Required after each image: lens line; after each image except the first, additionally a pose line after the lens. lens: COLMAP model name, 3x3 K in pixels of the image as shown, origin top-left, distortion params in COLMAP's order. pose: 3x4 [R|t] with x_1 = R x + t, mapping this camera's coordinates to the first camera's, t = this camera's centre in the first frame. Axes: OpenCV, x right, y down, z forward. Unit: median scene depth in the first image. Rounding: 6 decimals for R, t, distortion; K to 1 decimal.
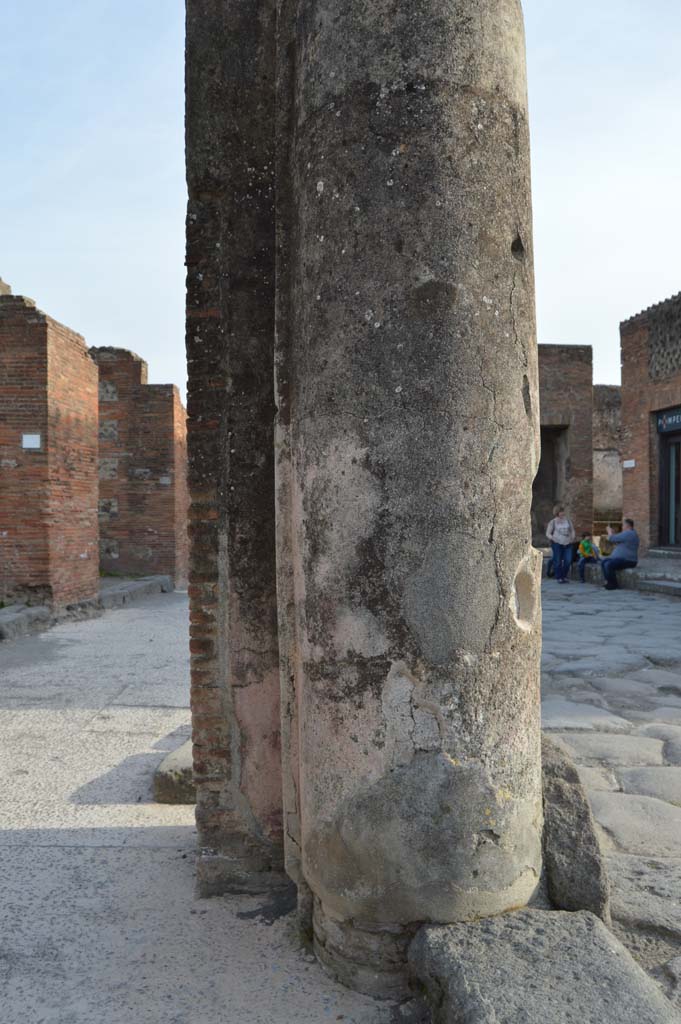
lens RADIAL K [[857.4, 0, 316.1], [0, 857.4, 519.8], [0, 0, 1]] dist [-0.091556, 0.036739]
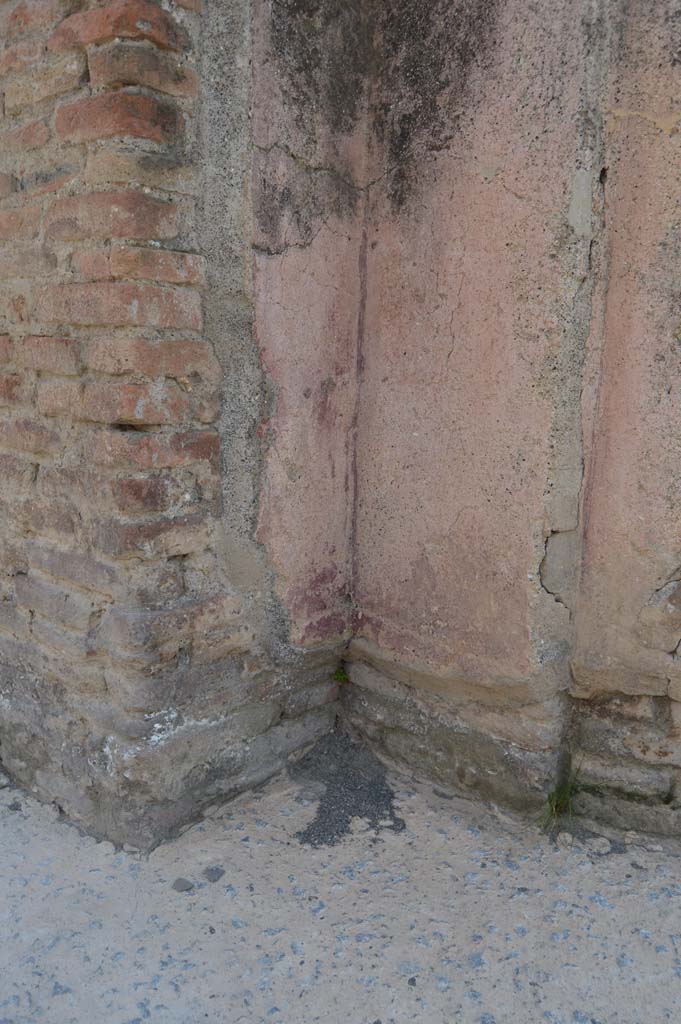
lens RADIAL K [[814.3, 0, 351.7], [0, 814.3, 525.4], [0, 0, 1]] dist [-0.098442, 0.037118]
pose [[0.644792, -0.110853, 0.756277, -0.337247], [-0.035952, 0.983934, 0.174875, 0.248952], [-0.763512, -0.139948, 0.630447, 0.742196]]
